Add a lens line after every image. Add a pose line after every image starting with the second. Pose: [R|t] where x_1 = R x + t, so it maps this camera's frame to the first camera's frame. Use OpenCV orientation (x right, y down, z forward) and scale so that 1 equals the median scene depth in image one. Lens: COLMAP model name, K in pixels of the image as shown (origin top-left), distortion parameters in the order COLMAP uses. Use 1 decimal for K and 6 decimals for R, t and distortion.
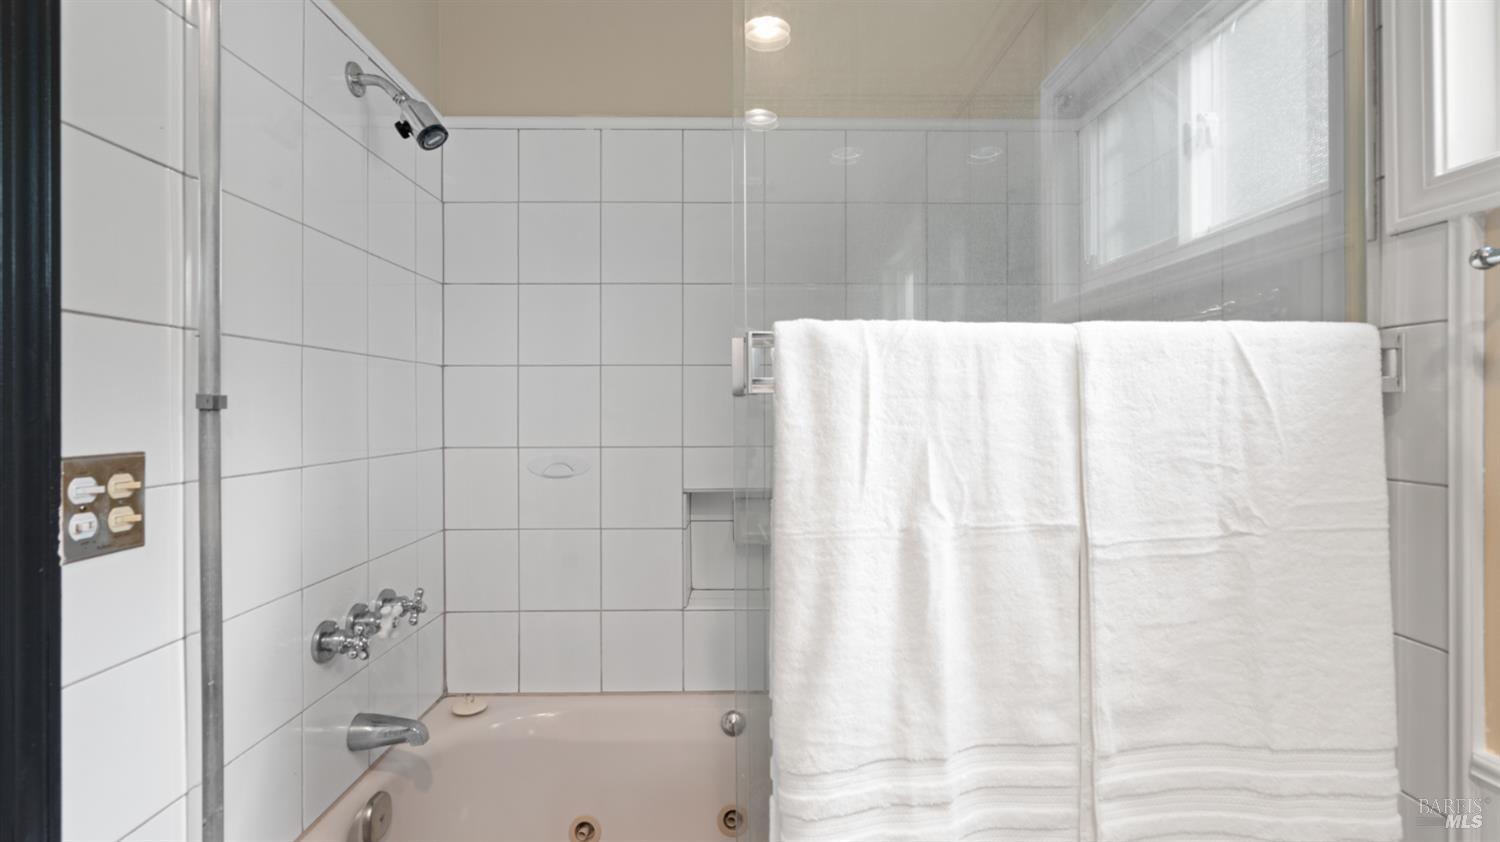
lens RADIAL K [[675.0, 0, 751.3], [0, 675.0, 418.2], [0, 0, 1]] dist [-0.001281, 0.000305]
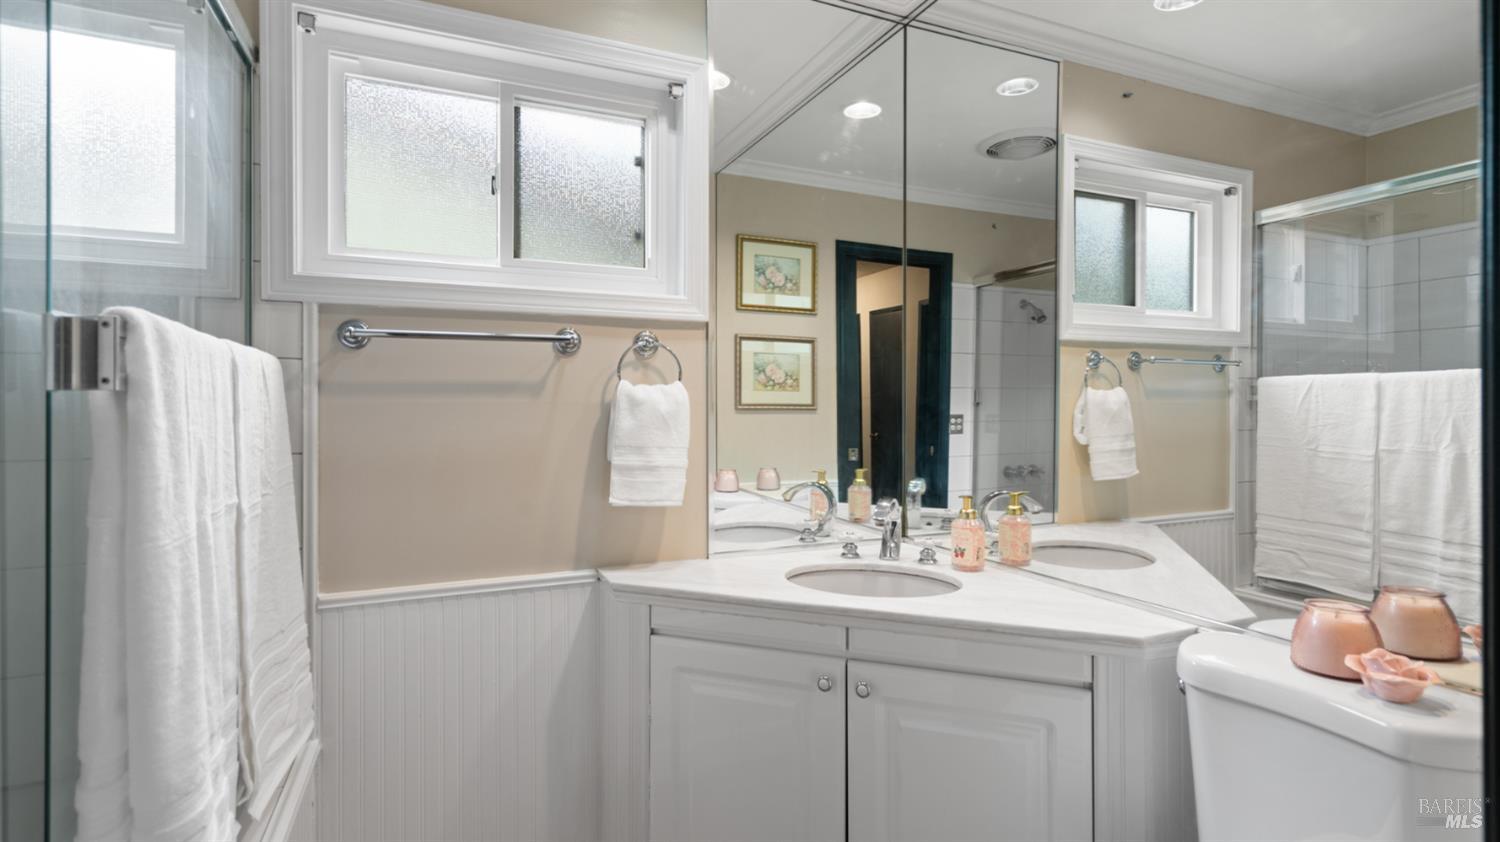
lens RADIAL K [[727.2, 0, 749.4], [0, 727.2, 411.8], [0, 0, 1]] dist [-0.000036, -0.000011]
pose [[-0.383878, -0.002886, 0.923379, -1.156880], [0.009982, 0.999924, 0.007275, -0.009045], [-0.923330, 0.012010, -0.383820, 0.645216]]
